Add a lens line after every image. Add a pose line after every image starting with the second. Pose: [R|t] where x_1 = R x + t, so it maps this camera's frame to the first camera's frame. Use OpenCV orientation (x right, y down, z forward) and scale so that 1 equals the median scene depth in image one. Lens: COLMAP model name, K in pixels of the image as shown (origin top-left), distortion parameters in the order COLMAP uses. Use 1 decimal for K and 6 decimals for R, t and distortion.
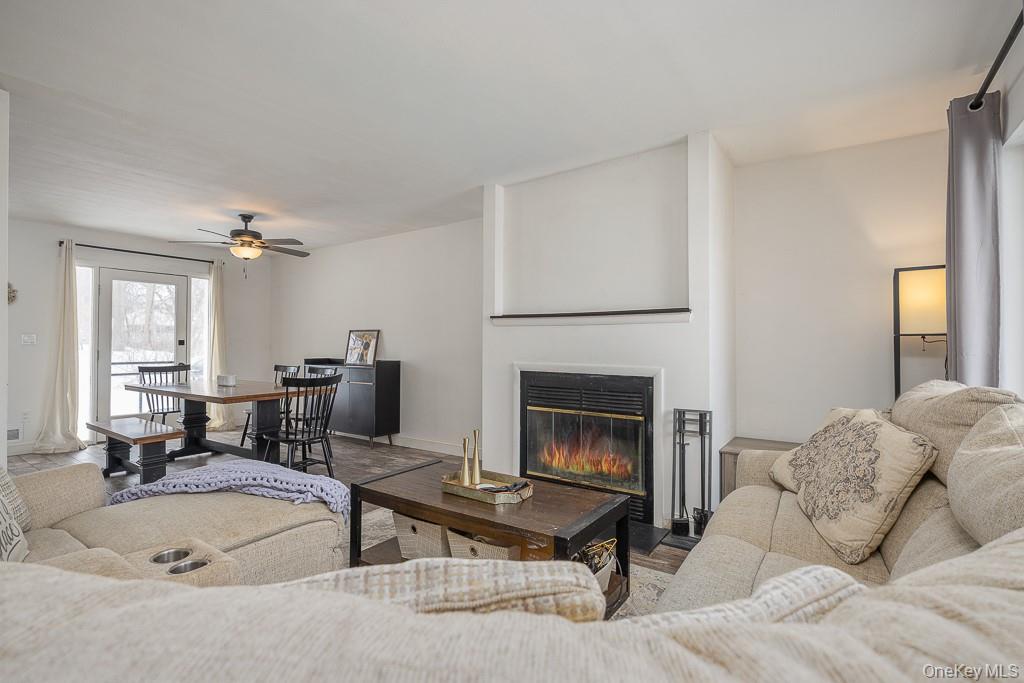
lens RADIAL K [[481.9, 0, 508.3], [0, 481.9, 342.9], [0, 0, 1]] dist [-0.002151, -0.000135]
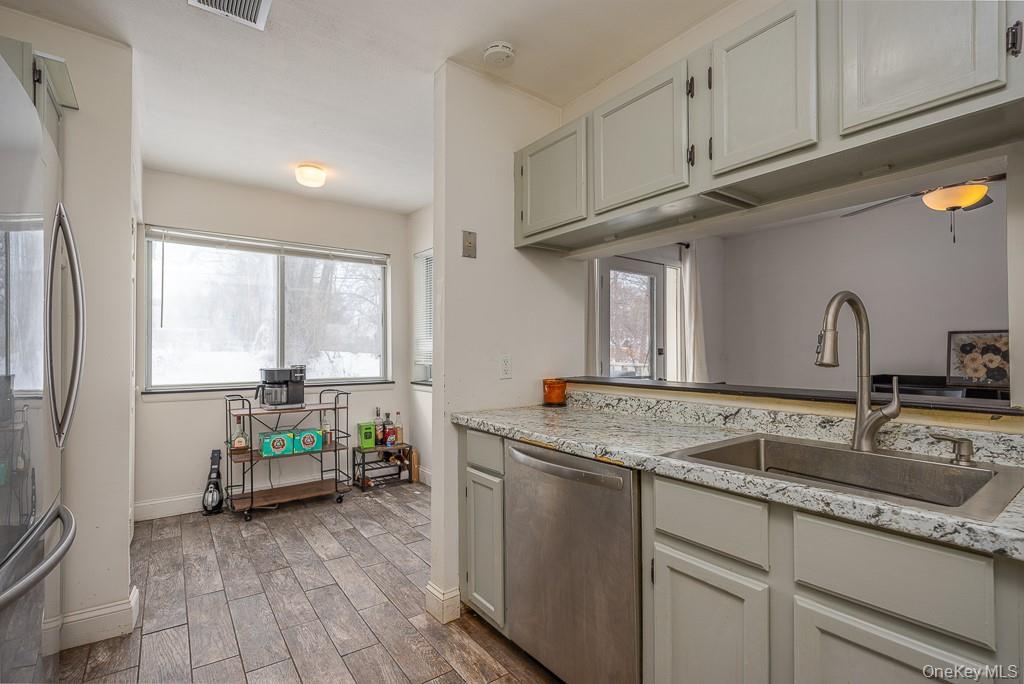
lens RADIAL K [[481.9, 0, 517.0], [0, 481.9, 347.5], [0, 0, 1]] dist [-0.002151, -0.000135]
pose [[0.950326, -0.006198, -0.311196, -0.744942], [0.002129, 0.999908, -0.013413, 0.002309], [0.311250, 0.012084, 0.950251, 0.239250]]
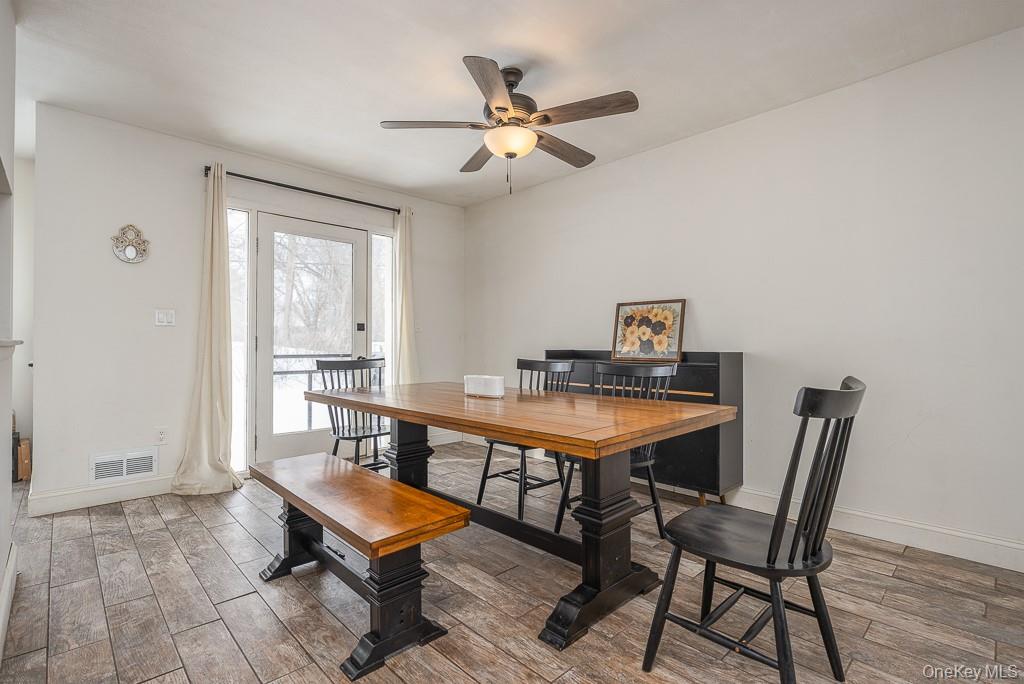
lens RADIAL K [[481.9, 0, 512.2], [0, 481.9, 345.2], [0, 0, 1]] dist [-0.002151, -0.000135]
pose [[0.982226, -0.001361, -0.187699, -0.383037], [0.002339, 0.999985, 0.004989, 0.025184], [0.187690, -0.005340, 0.982214, 0.415027]]
